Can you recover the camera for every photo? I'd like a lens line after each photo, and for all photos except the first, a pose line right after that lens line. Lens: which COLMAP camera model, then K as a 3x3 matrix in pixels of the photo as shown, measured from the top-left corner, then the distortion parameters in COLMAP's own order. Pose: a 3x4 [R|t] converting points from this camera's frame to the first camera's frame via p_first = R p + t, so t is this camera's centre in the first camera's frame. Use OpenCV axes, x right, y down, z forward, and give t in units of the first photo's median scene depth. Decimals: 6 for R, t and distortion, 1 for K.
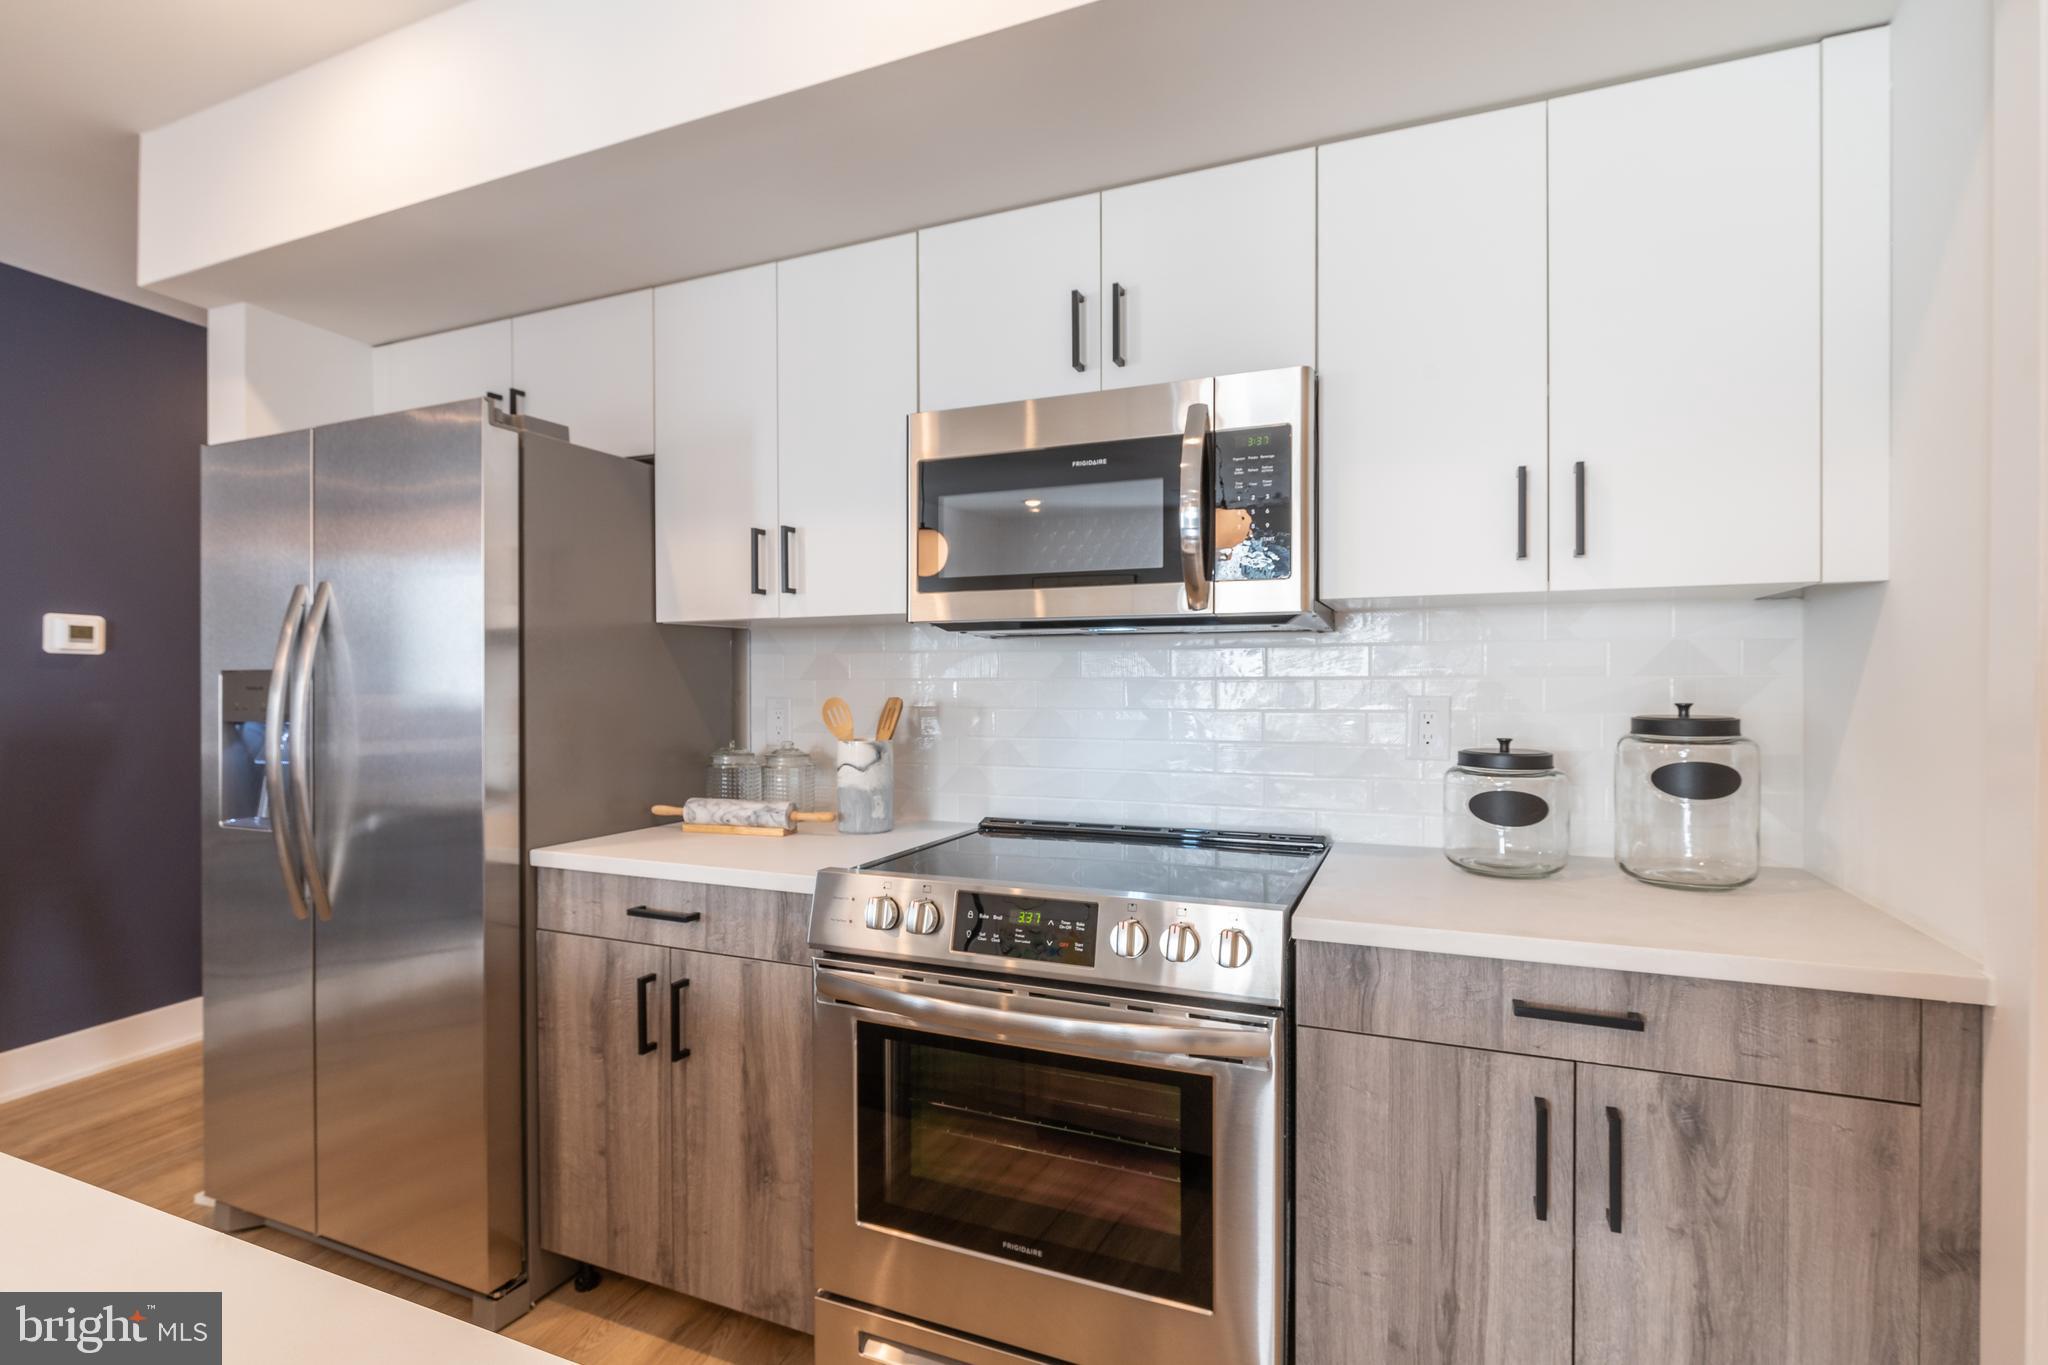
lens RADIAL K [[962.0, 0, 1030.8], [0, 962.0, 704.4], [0, 0, 1]] dist [-0.003746, -0.001856]
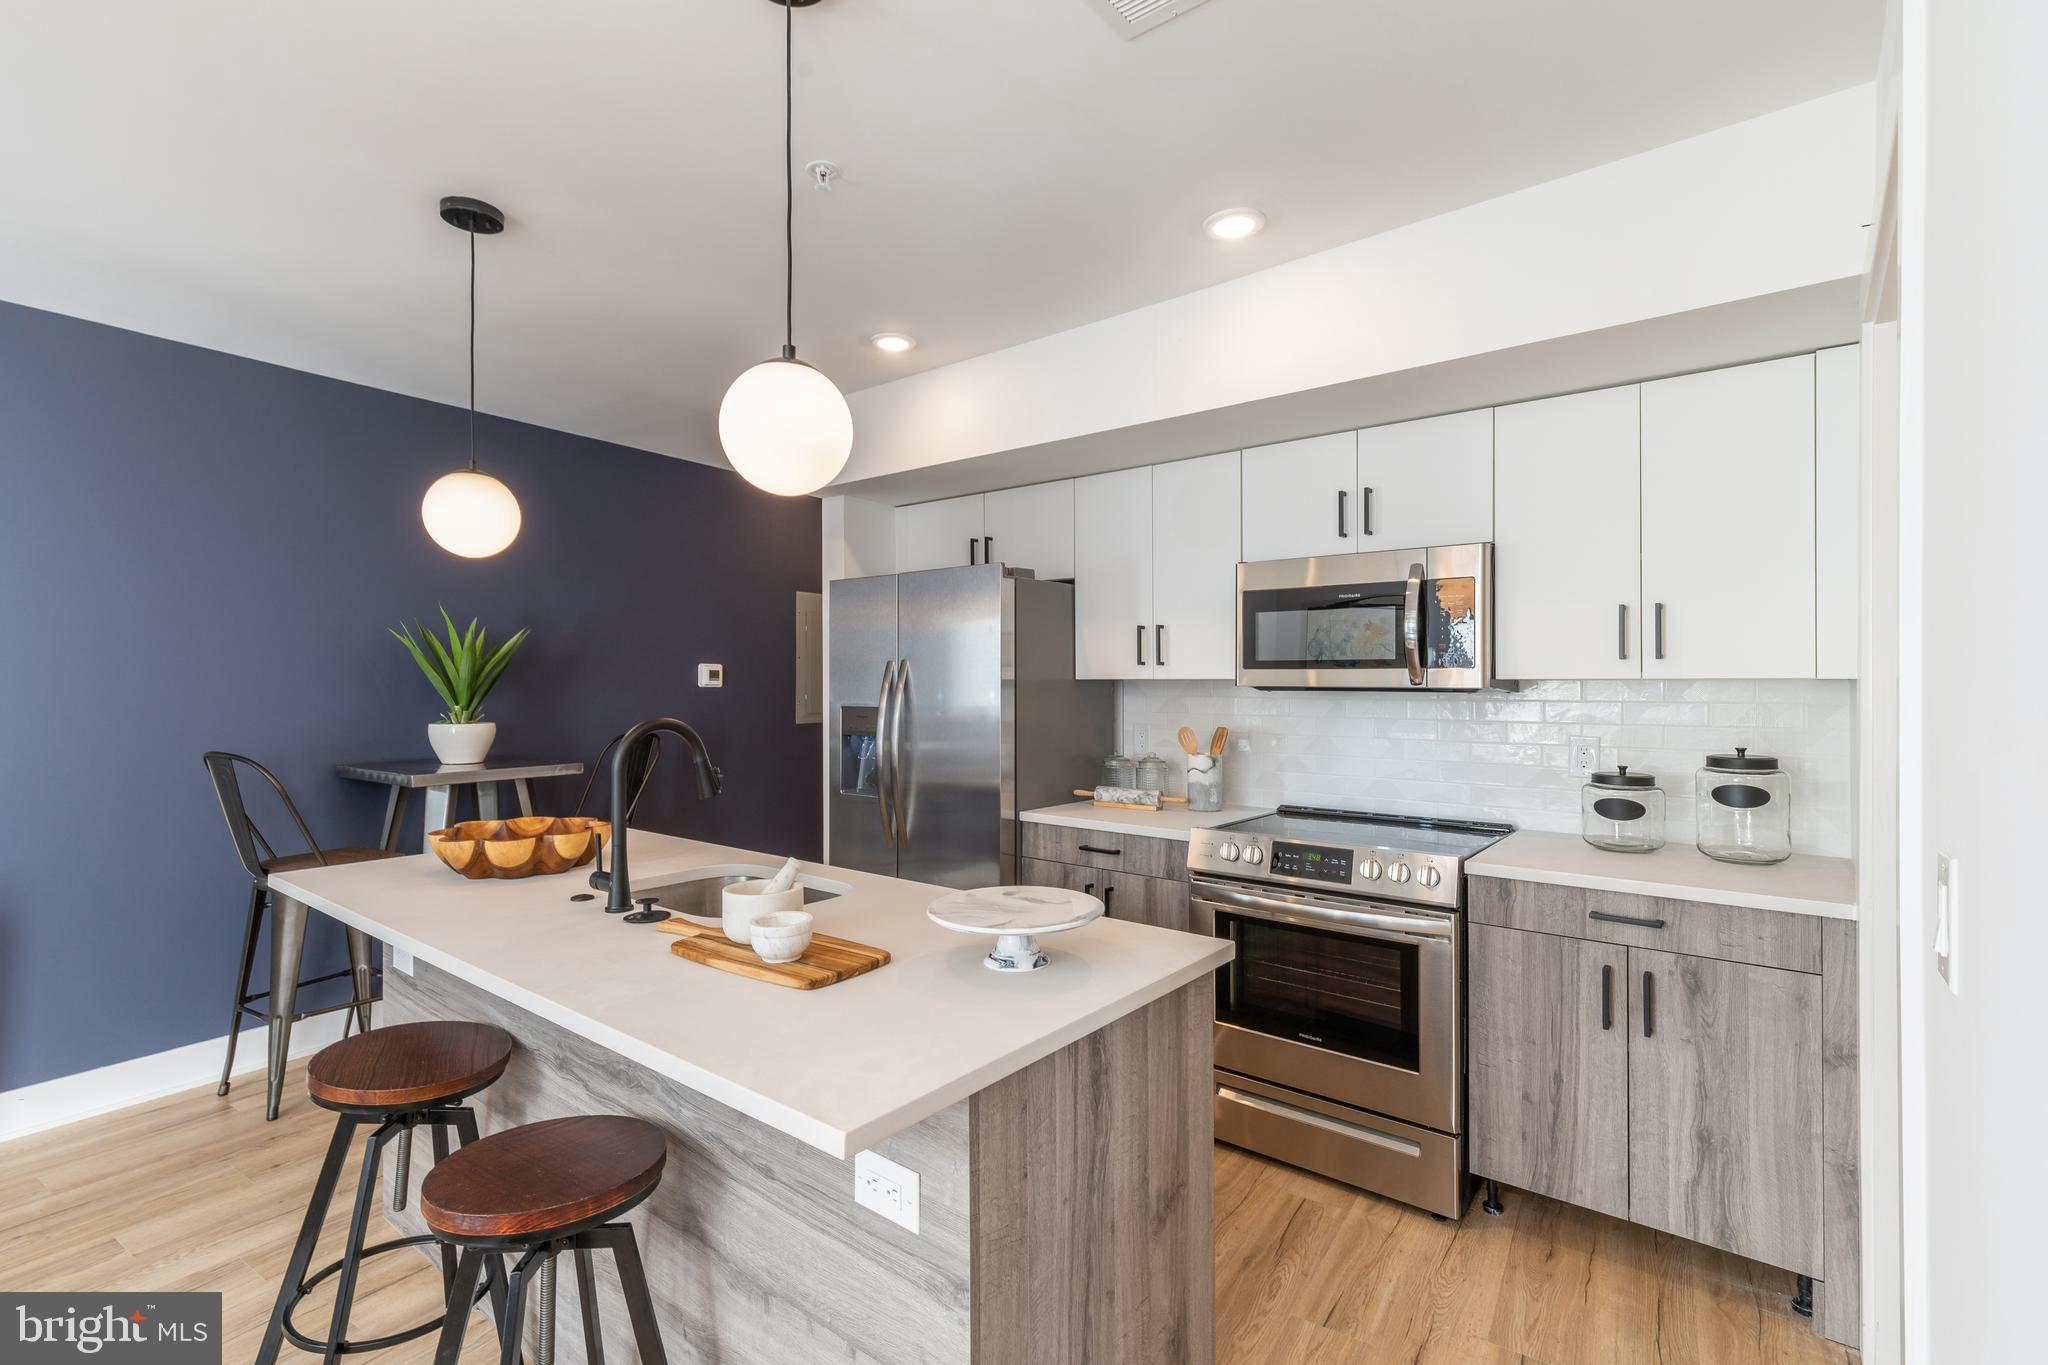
lens RADIAL K [[933.4, 0, 1028.9], [0, 933.4, 700.6], [0, 0, 1]] dist [0.010173, -0.003357]
pose [[0.961454, 0.007615, -0.274860, -0.033248], [-0.007717, 0.999970, 0.000709, -0.065711], [0.274857, 0.001440, 0.961484, -0.765751]]
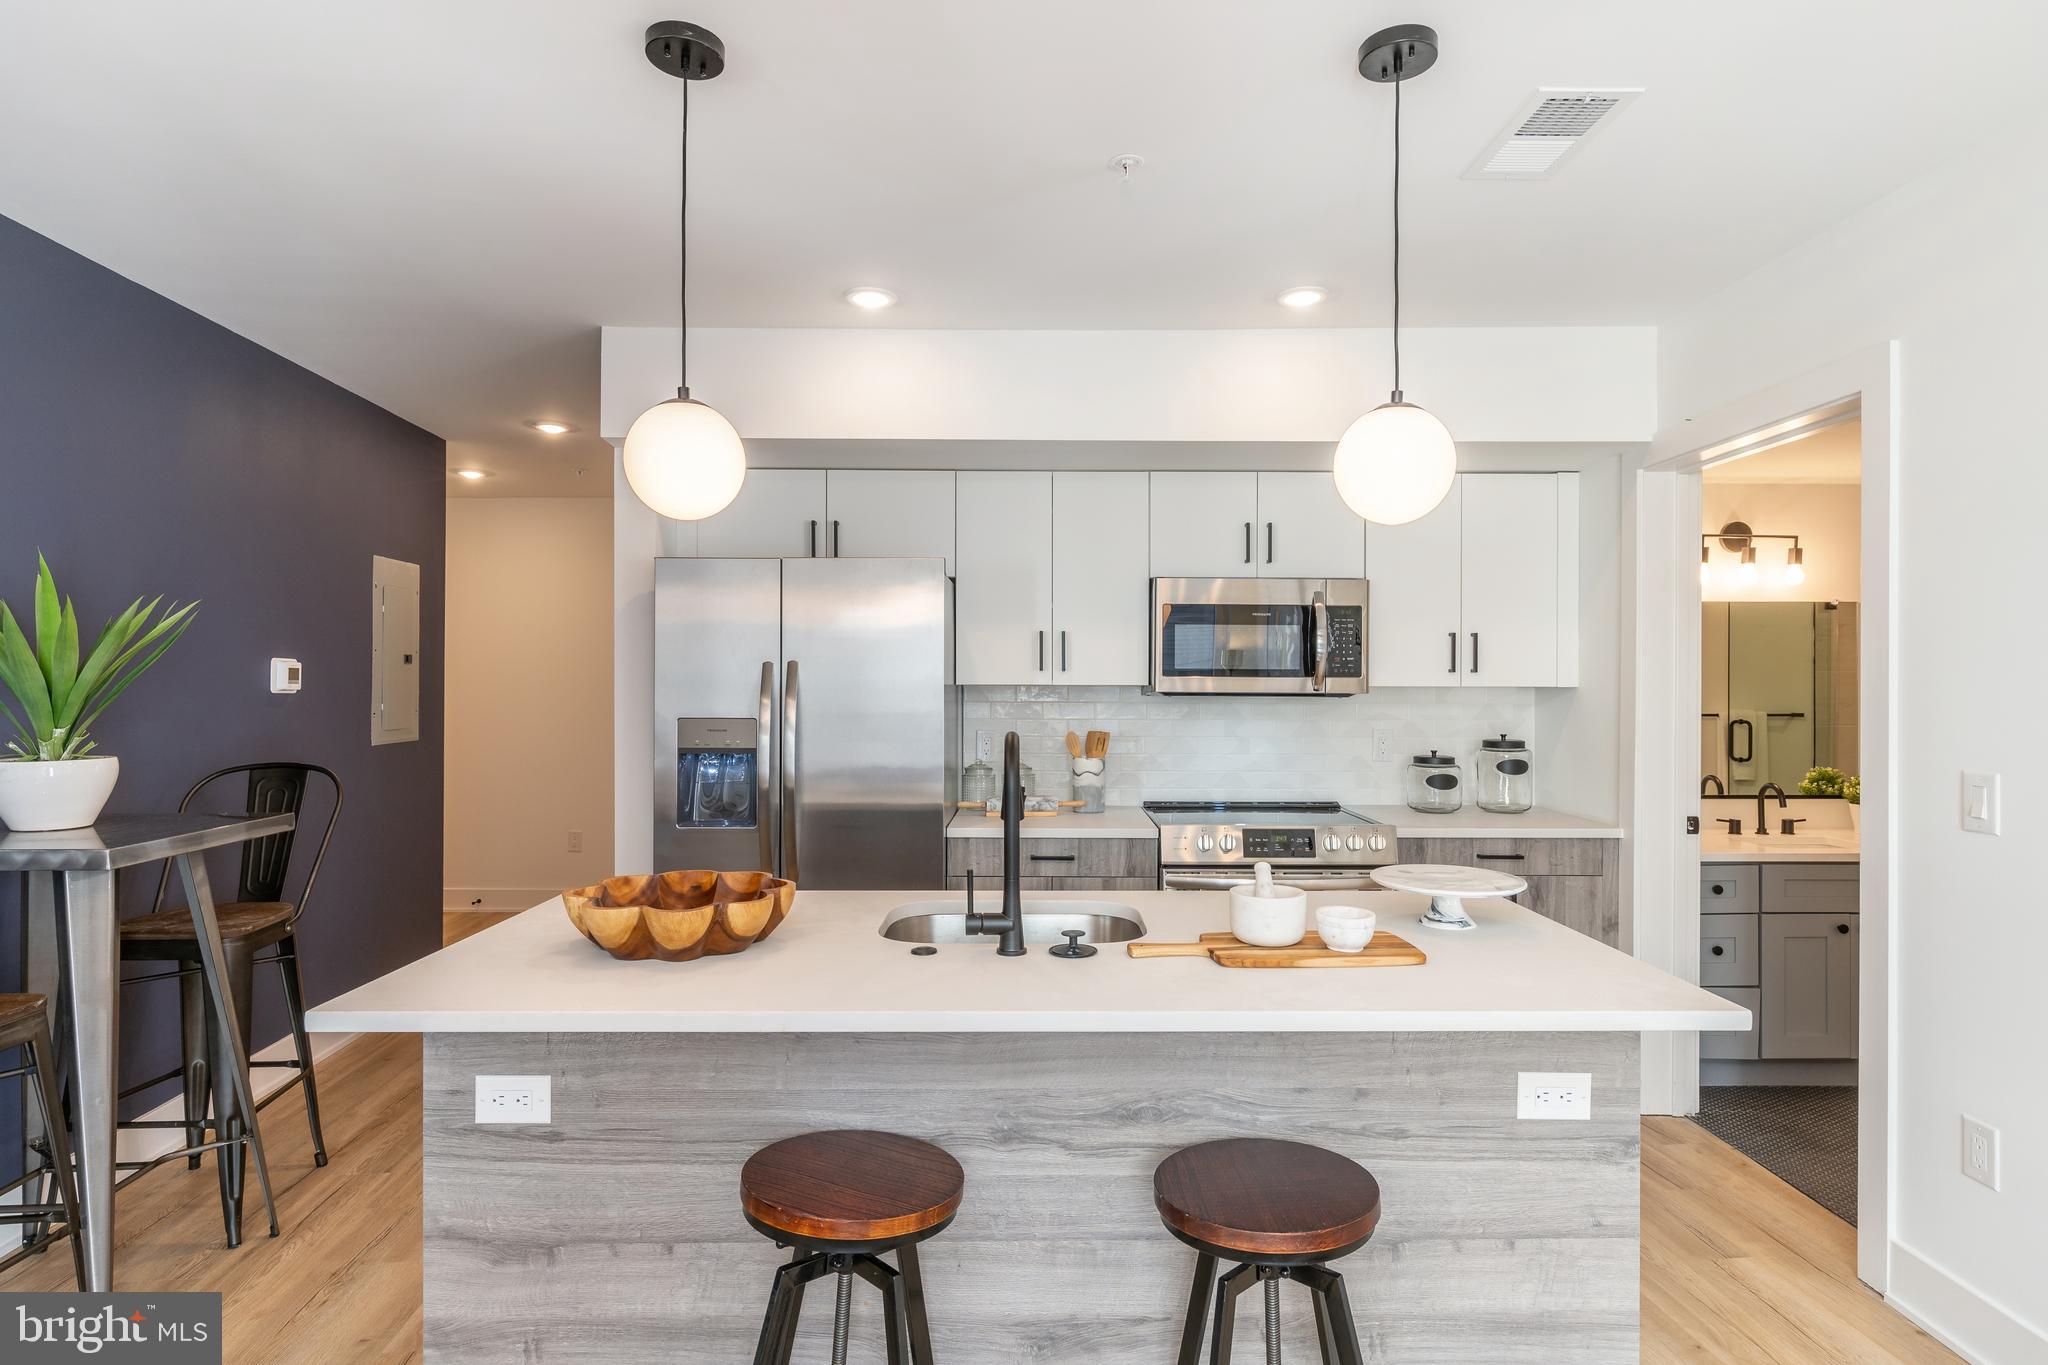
lens RADIAL K [[1066.6, 0, 1032.1], [0, 1066.6, 691.0], [0, 0, 1]] dist [0.002394, -0.000374]
pose [[0.920156, 0.003000, 0.391542, -1.276908], [0.002586, 0.999902, -0.013738, -0.067629], [-0.391545, 0.013653, 0.920058, -0.866060]]
